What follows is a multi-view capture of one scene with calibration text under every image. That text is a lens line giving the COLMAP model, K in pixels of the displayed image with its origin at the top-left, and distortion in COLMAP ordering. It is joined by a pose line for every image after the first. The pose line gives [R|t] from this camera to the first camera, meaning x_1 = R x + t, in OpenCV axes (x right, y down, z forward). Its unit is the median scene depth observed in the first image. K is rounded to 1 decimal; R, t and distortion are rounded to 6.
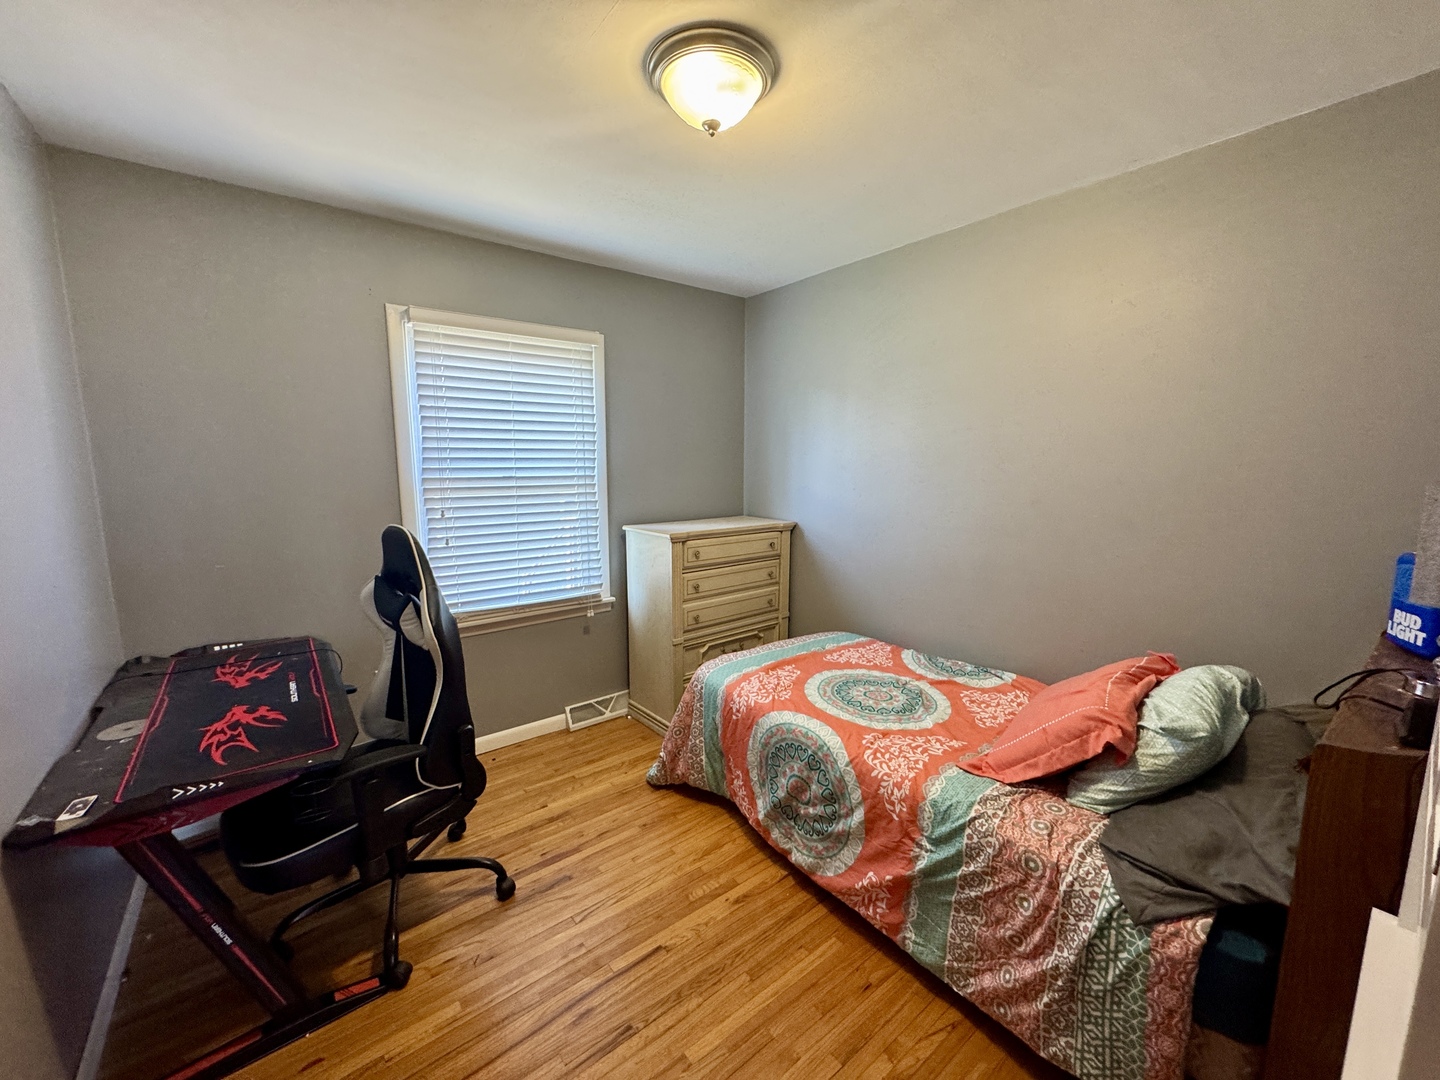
lens RADIAL K [[571.9, 0, 721.3], [0, 571.9, 539.6], [0, 0, 1]] dist [-0.003331, 0.000256]
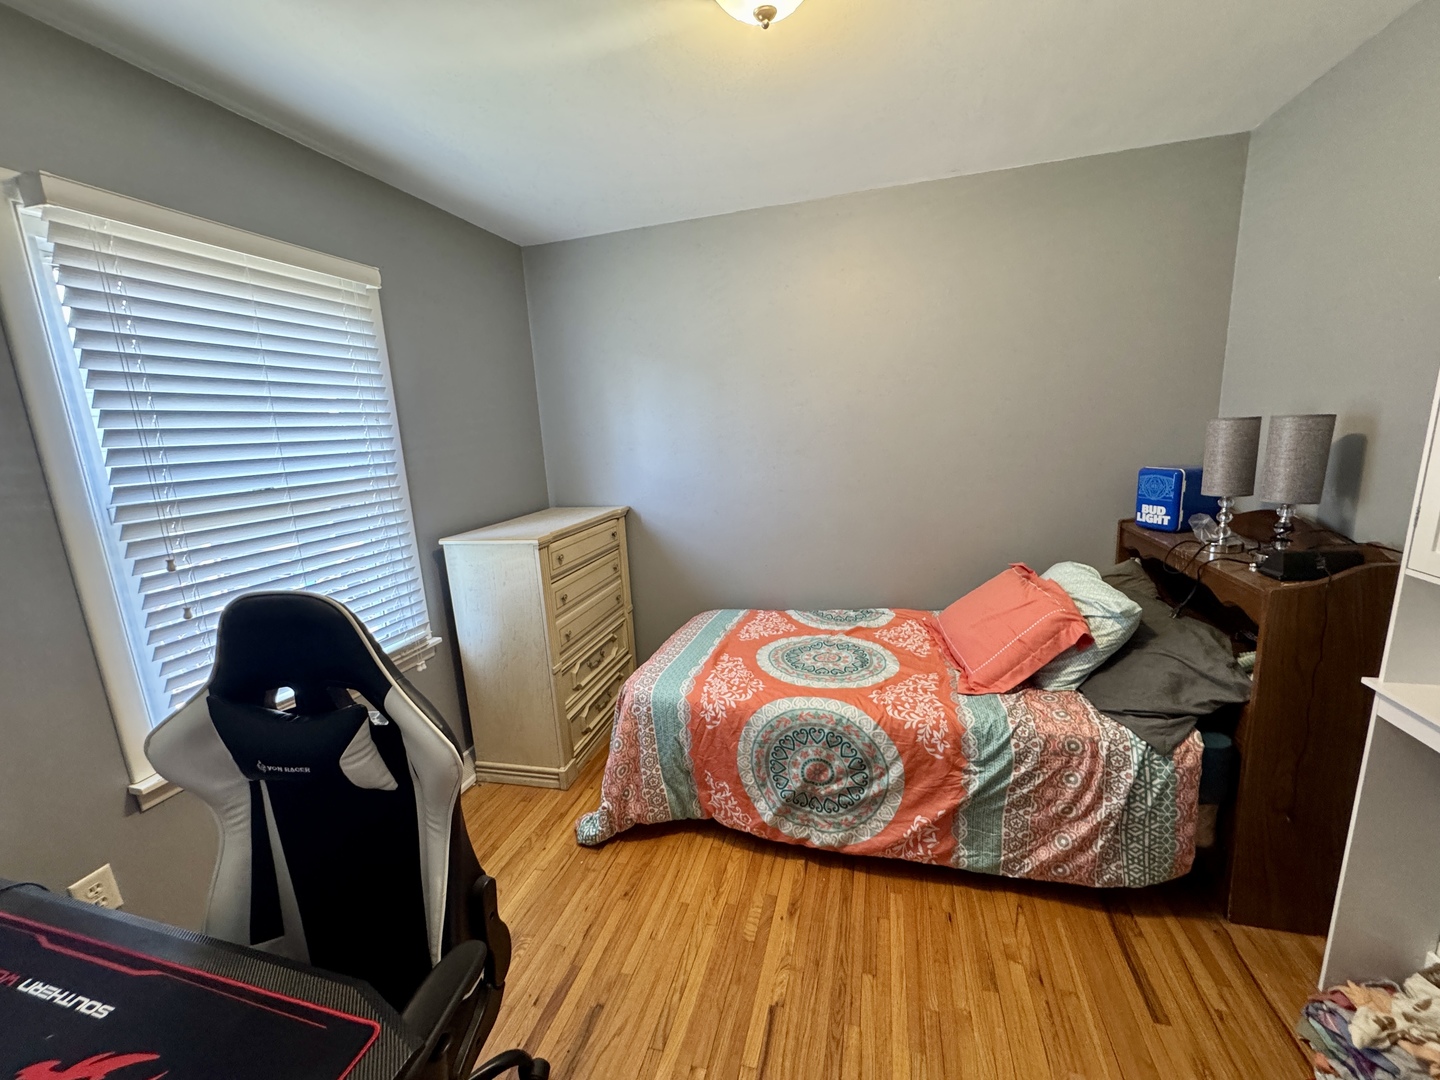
lens RADIAL K [[571.9, 0, 721.3], [0, 571.9, 539.6], [0, 0, 1]] dist [-0.003331, 0.000256]
pose [[0.803231, -0.160498, 0.573637, -0.529921], [0.140091, 0.986904, 0.079965, -0.056697], [-0.578959, 0.016131, 0.815197, 0.323638]]
